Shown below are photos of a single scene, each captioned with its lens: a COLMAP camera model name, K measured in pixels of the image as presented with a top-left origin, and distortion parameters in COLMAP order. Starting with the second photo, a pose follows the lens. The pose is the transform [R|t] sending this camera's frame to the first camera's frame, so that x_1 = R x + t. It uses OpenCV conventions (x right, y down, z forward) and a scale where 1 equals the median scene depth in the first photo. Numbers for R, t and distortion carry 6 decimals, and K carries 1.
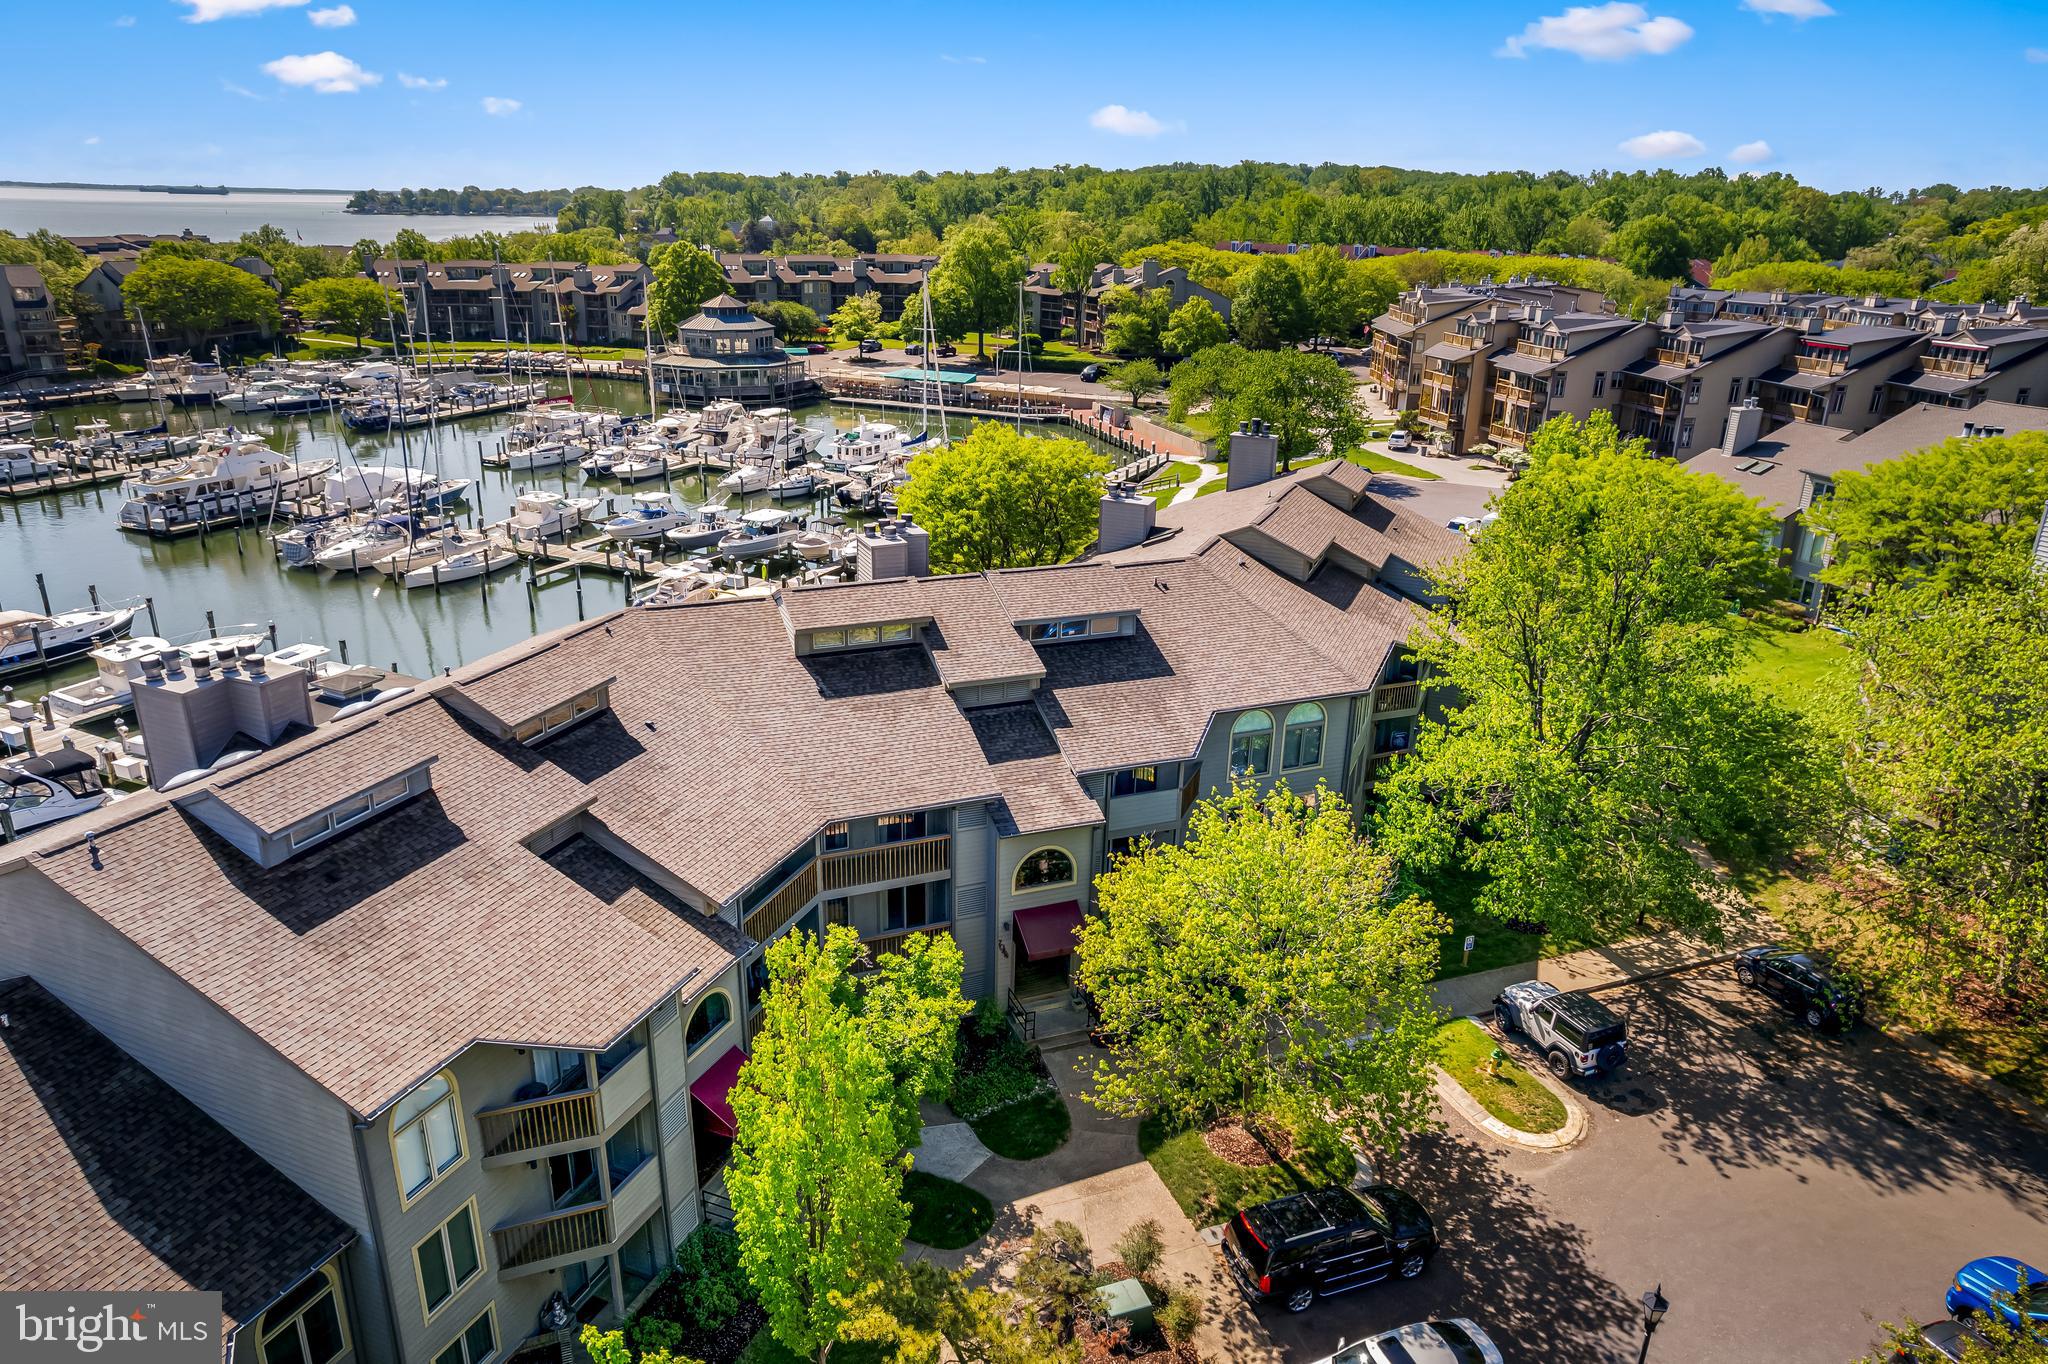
lens RADIAL K [[1341.6, 0, 1016.7], [0, 1341.6, 687.6], [0, 0, 1]] dist [-0.077084, 0.060294]
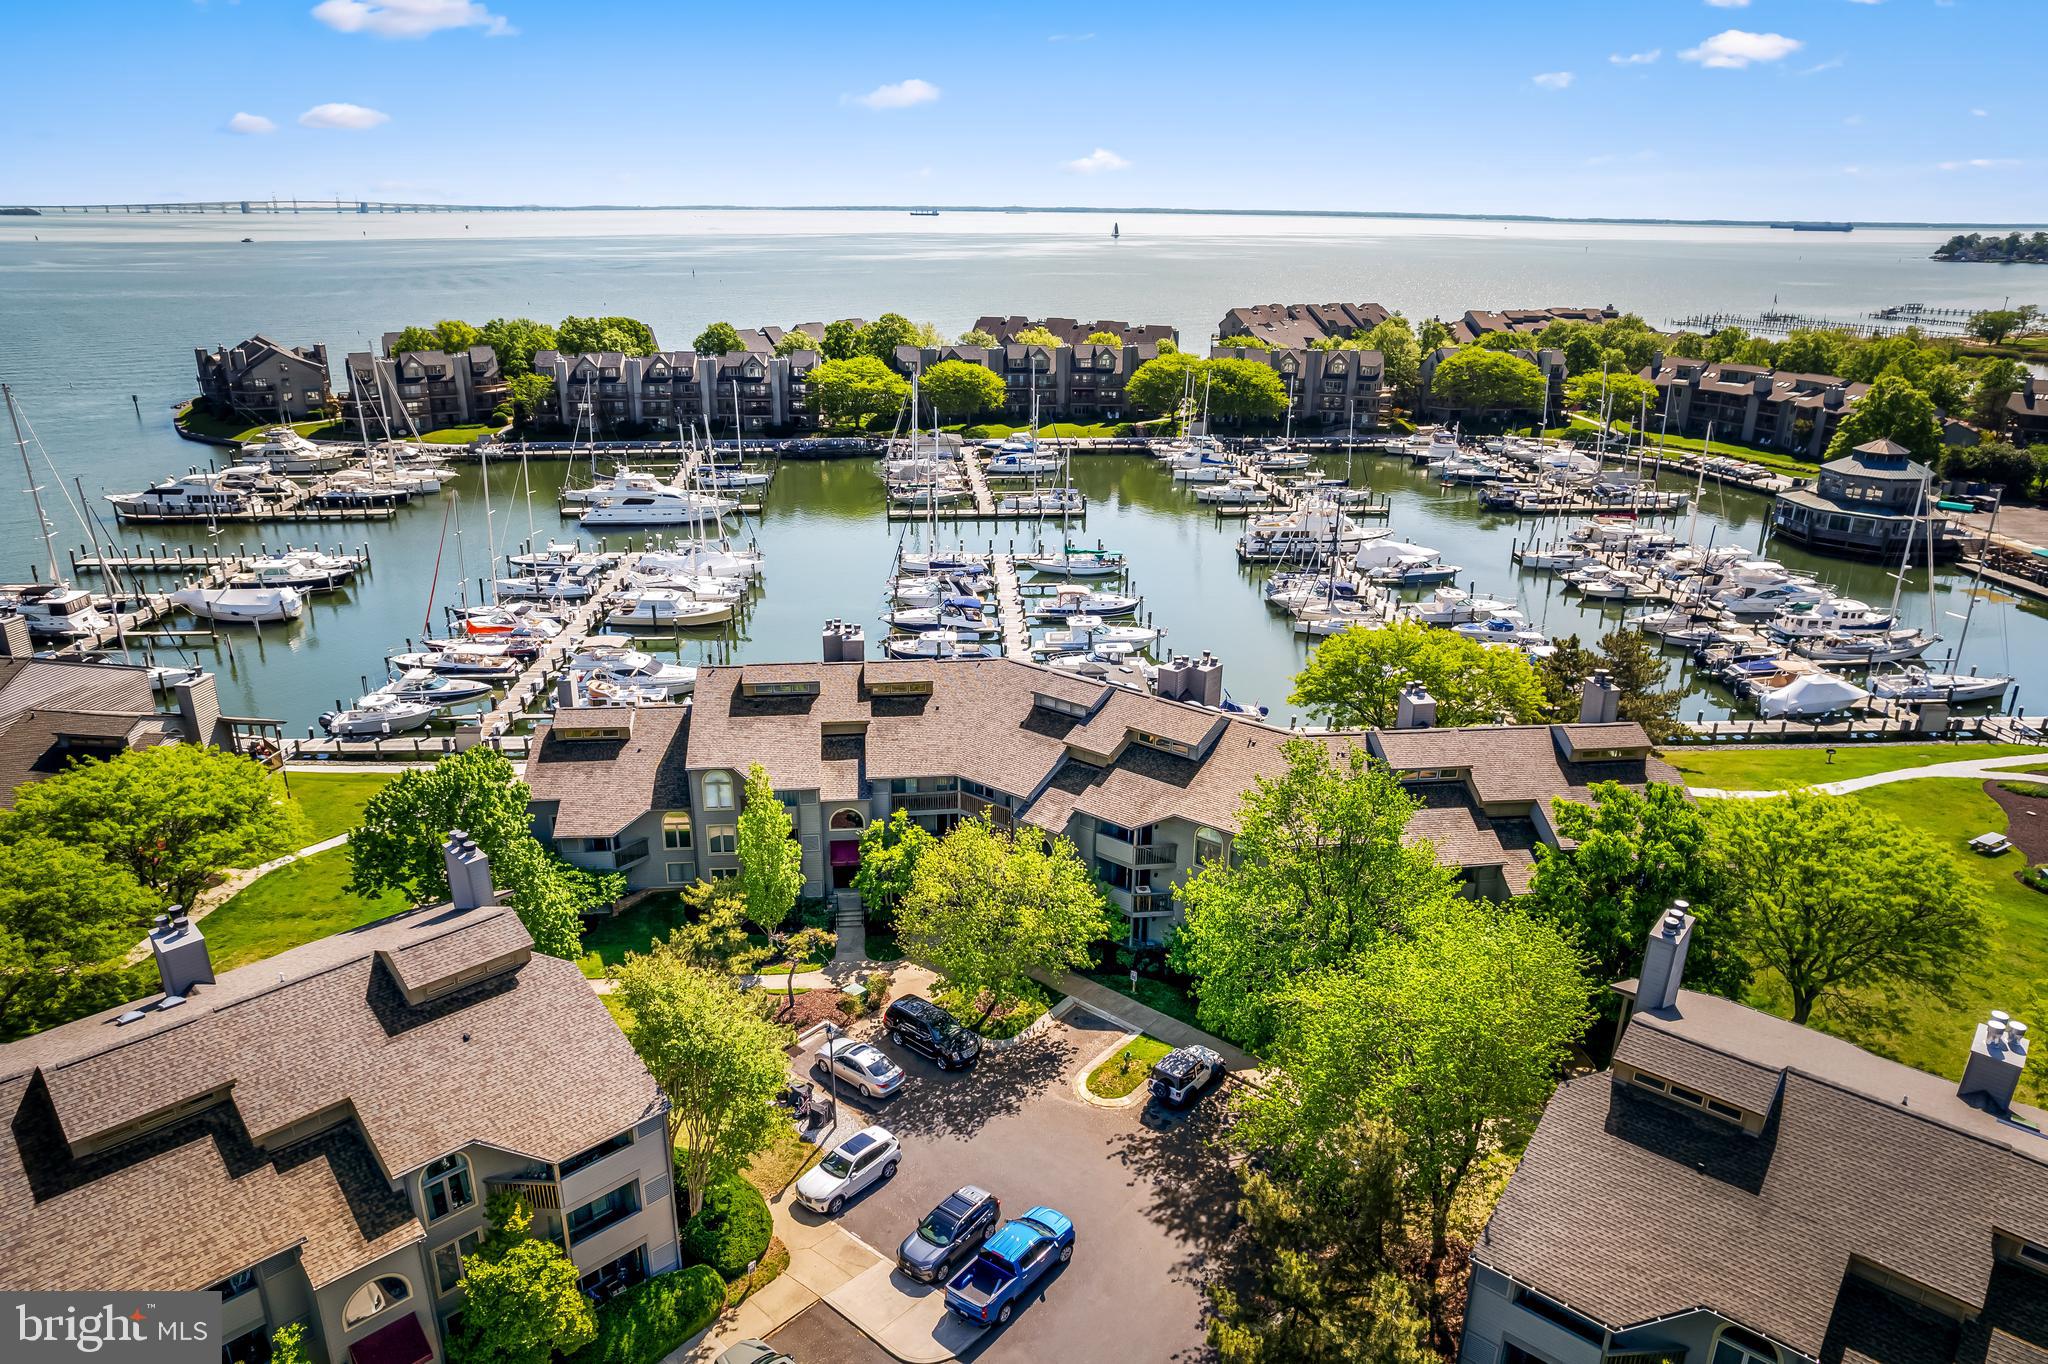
lens RADIAL K [[1321.8, 0, 1016.2], [0, 1321.8, 688.3], [0, 0, 1]] dist [-0.075225, 0.057255]
pose [[0.483359, 0.284751, -0.827817, 0.491194], [-0.299457, 0.942356, 0.149298, -0.113590], [0.822611, 0.175731, 0.540767, -0.021016]]
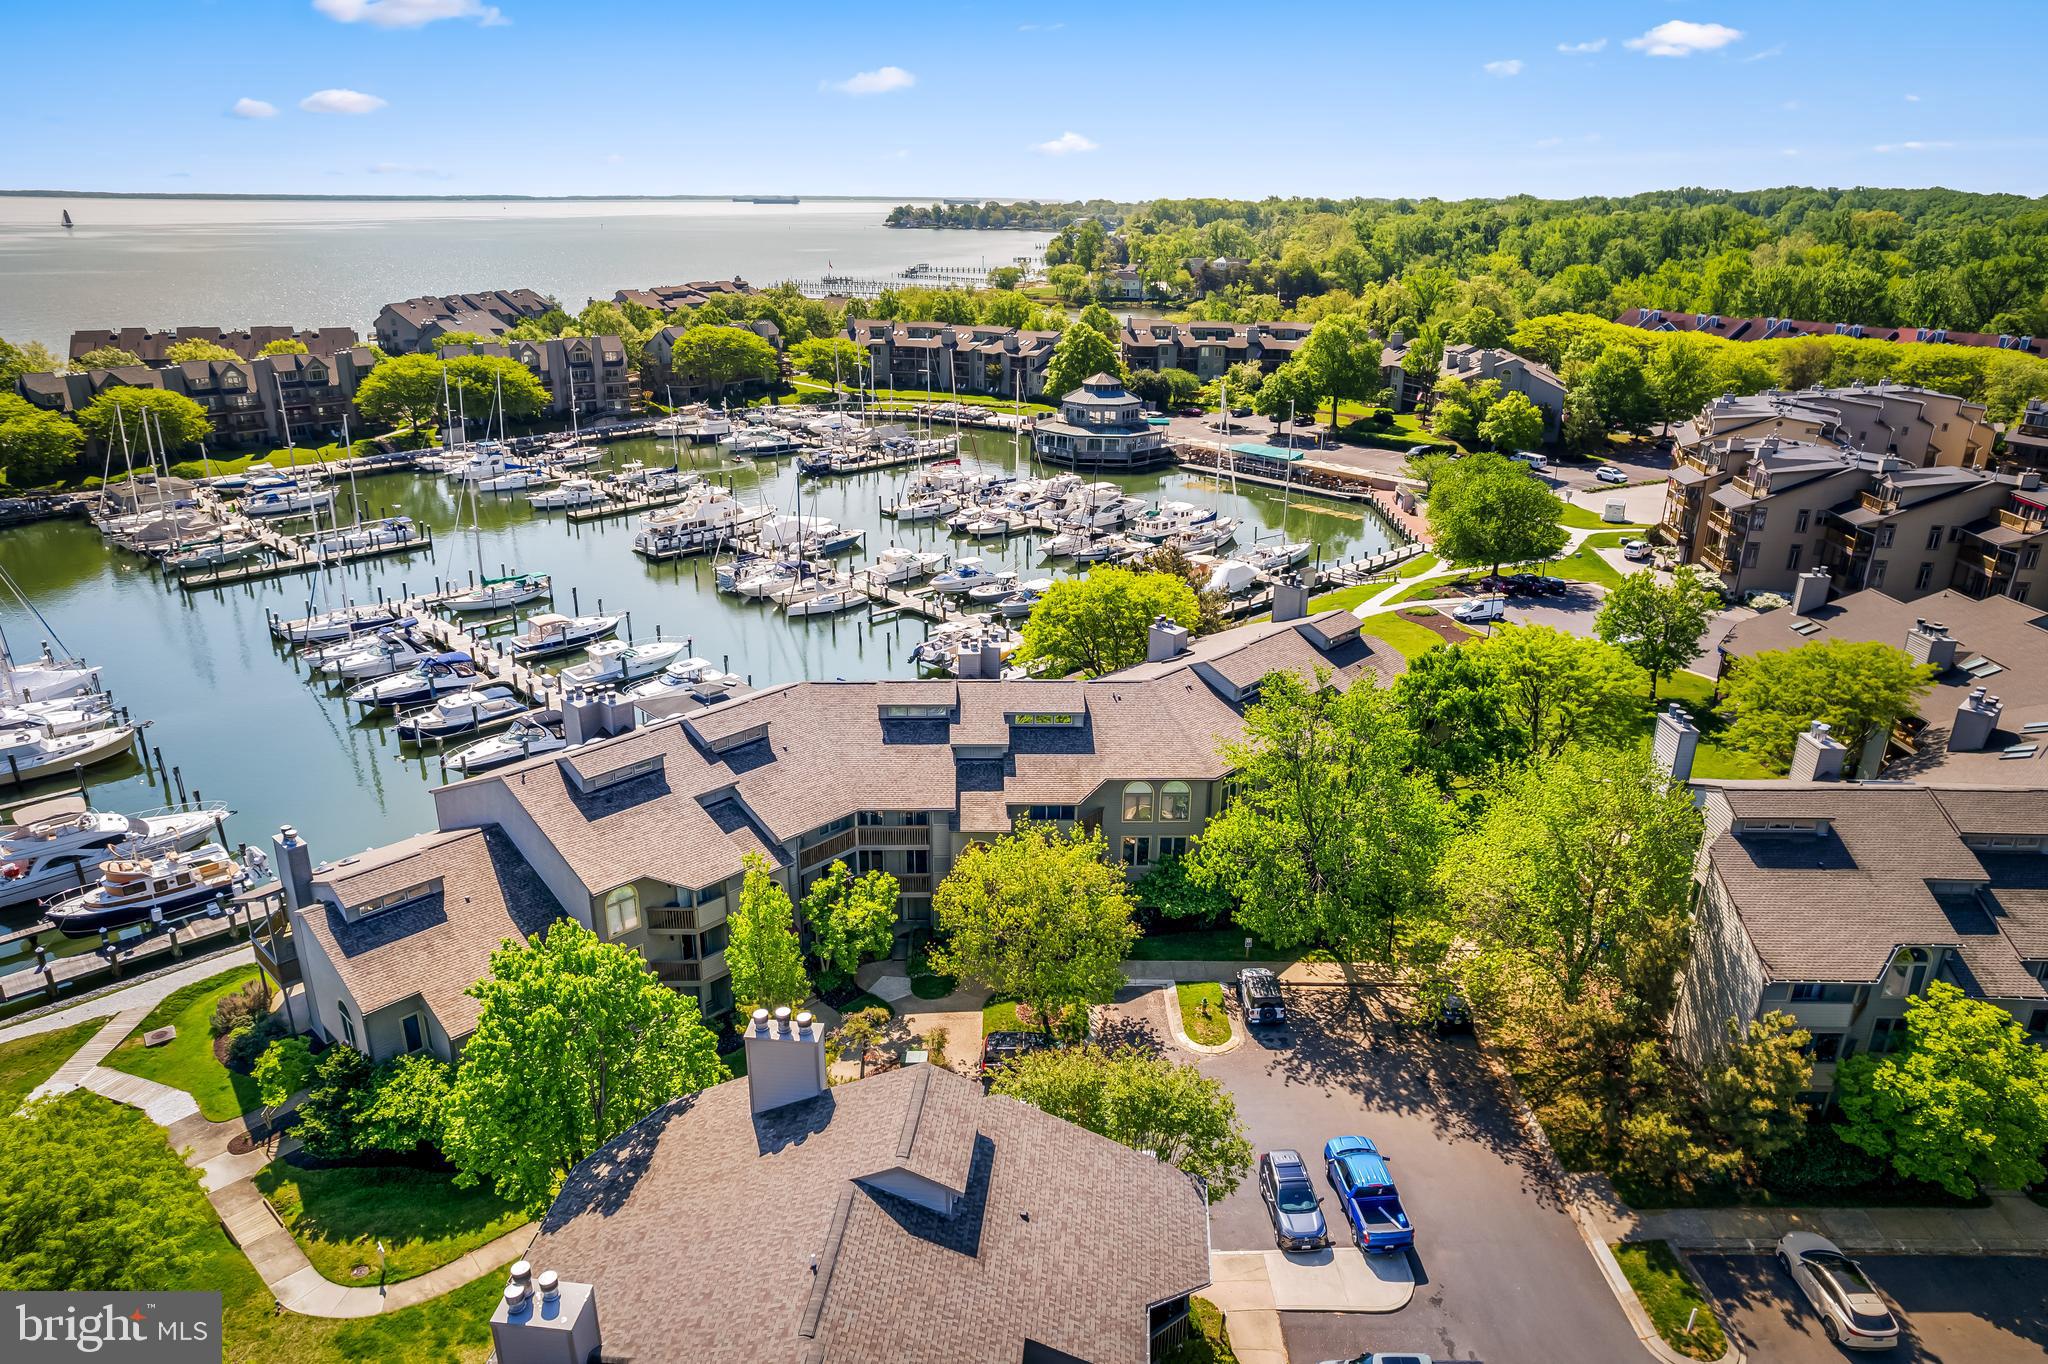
lens RADIAL K [[1321.8, 0, 1016.2], [0, 1321.8, 688.3], [0, 0, 1]] dist [-0.075225, 0.057255]
pose [[0.935968, 0.112738, -0.333548, 0.214239], [-0.112517, 0.993448, 0.020047, -0.042797], [0.333622, 0.018767, 0.942520, -0.225836]]
